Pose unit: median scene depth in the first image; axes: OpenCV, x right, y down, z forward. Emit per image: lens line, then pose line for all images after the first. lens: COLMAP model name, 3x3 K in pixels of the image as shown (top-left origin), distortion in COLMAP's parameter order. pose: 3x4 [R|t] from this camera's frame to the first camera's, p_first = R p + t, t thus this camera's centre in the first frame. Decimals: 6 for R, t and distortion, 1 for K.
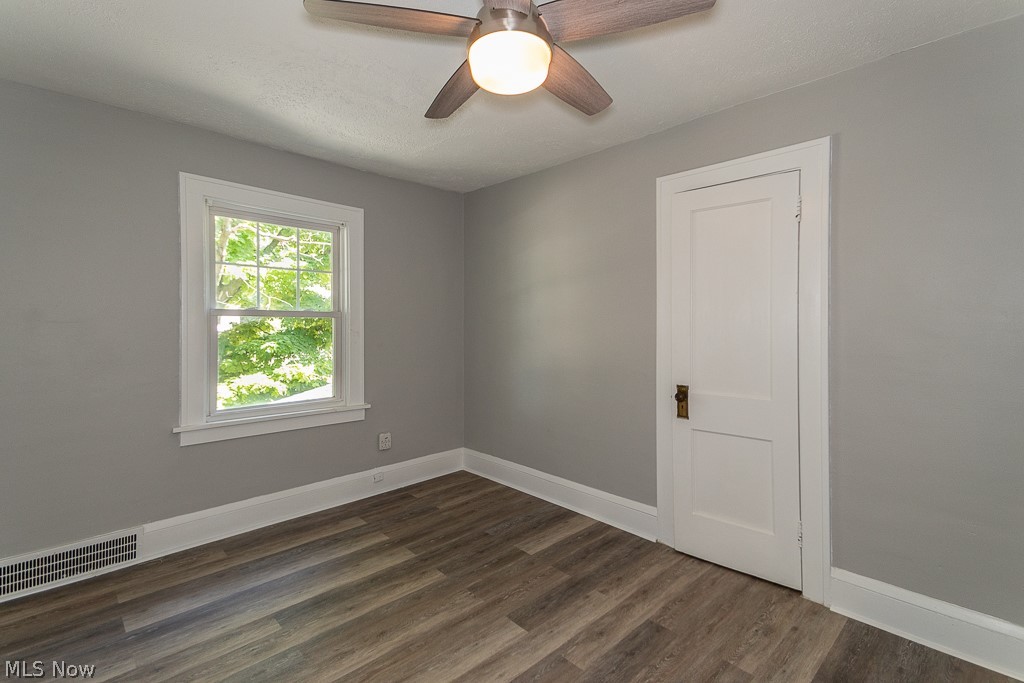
lens RADIAL K [[462.1, 0, 513.6], [0, 462.1, 341.8], [0, 0, 1]] dist [0.071581, -0.028014]
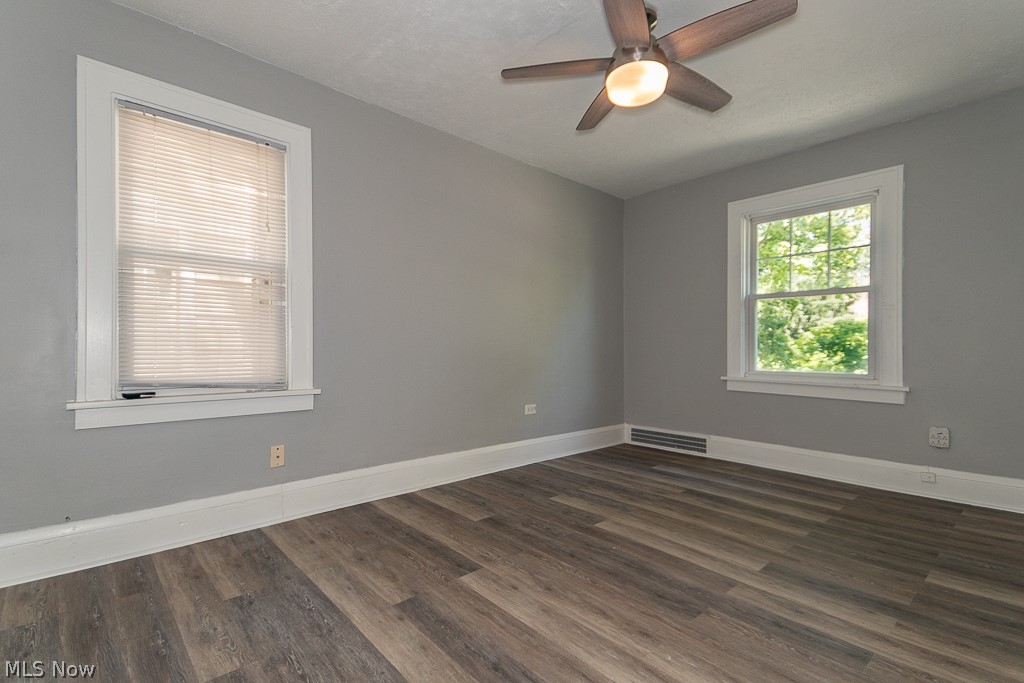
lens RADIAL K [[462.1, 0, 513.6], [0, 462.1, 341.8], [0, 0, 1]] dist [0.071581, -0.028014]
pose [[-0.001544, -0.007218, -0.999973, 0.845017], [-0.031434, 0.999480, -0.007166, 0.111252], [0.999505, 0.031422, -0.001770, 0.363165]]
